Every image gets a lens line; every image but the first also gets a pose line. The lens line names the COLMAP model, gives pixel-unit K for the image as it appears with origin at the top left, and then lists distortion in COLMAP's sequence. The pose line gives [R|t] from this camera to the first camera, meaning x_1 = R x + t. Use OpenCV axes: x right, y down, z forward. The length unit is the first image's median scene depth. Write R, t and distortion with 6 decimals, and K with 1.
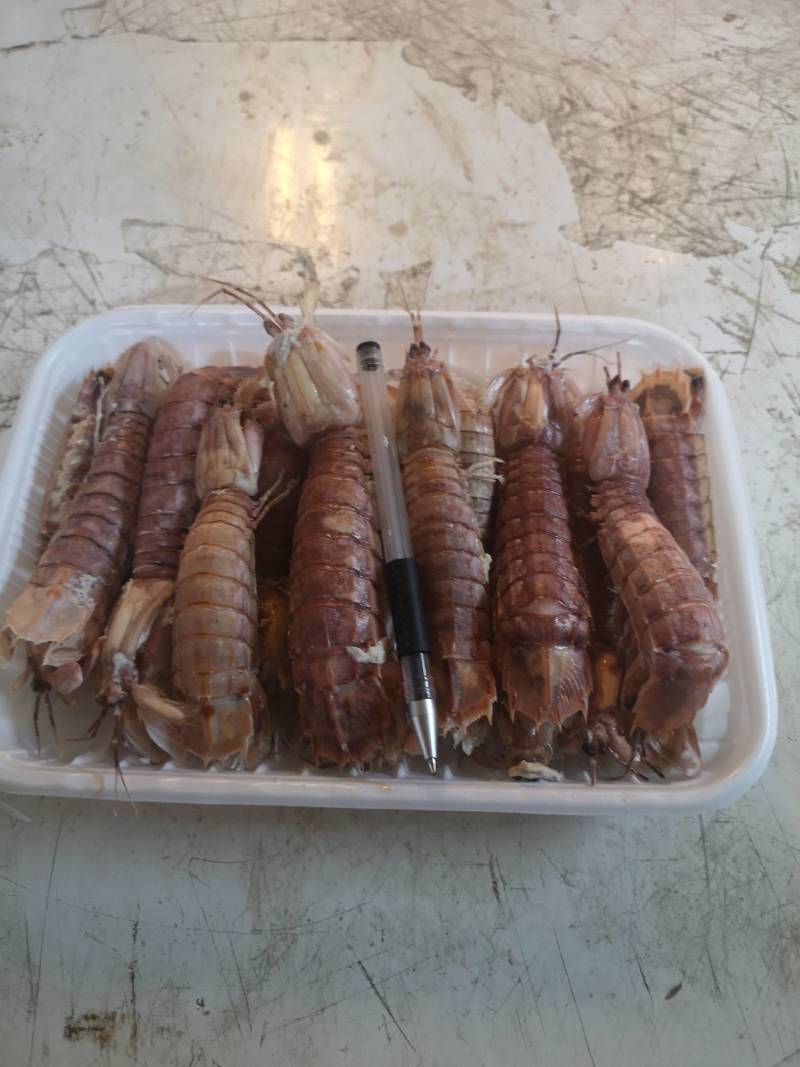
lens RADIAL K [[861.2, 0, 400.9], [0, 861.2, 528.8], [0, 0, 1]] dist [-0.076148, 0.039775]
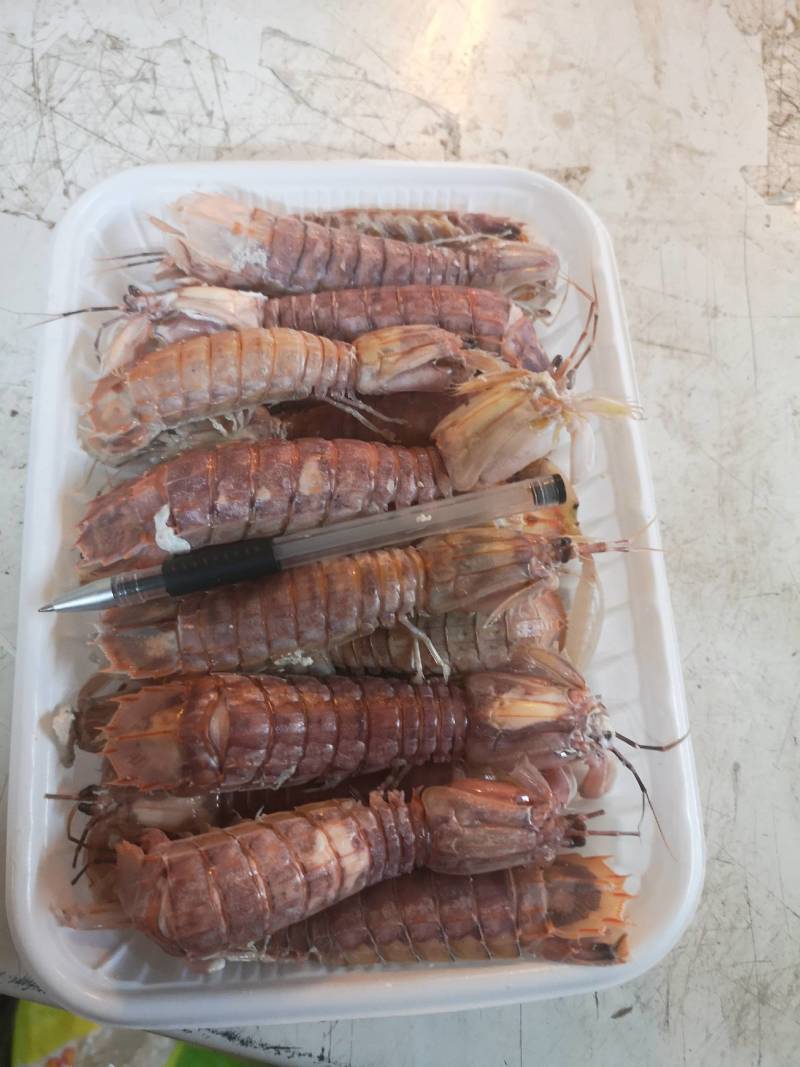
lens RADIAL K [[861.2, 0, 396.6], [0, 861.2, 534.8], [0, 0, 1]] dist [-0.076148, 0.039775]
pose [[0.093121, 0.950106, -0.297702, 0.230135], [-0.924114, 0.193768, 0.329344, -0.331026], [0.370597, 0.244441, 0.896050, 0.250891]]
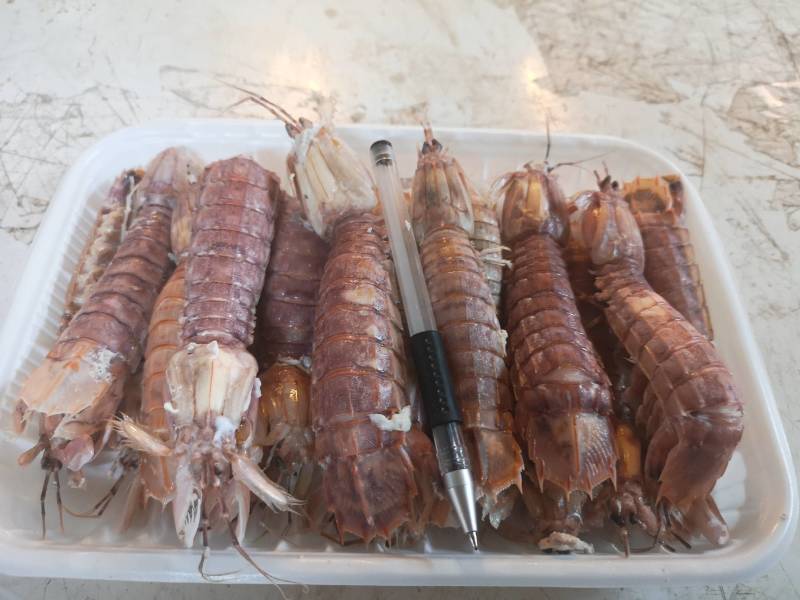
lens RADIAL K [[645.7, 0, 402.7], [0, 645.7, 300.9], [0, 0, 1]] dist [-0.076148, 0.039775]
pose [[0.998711, 0.002302, 0.050707, -0.056879], [0.003910, 0.992514, -0.122071, 0.086033], [-0.050609, 0.122112, 0.991225, 0.228019]]
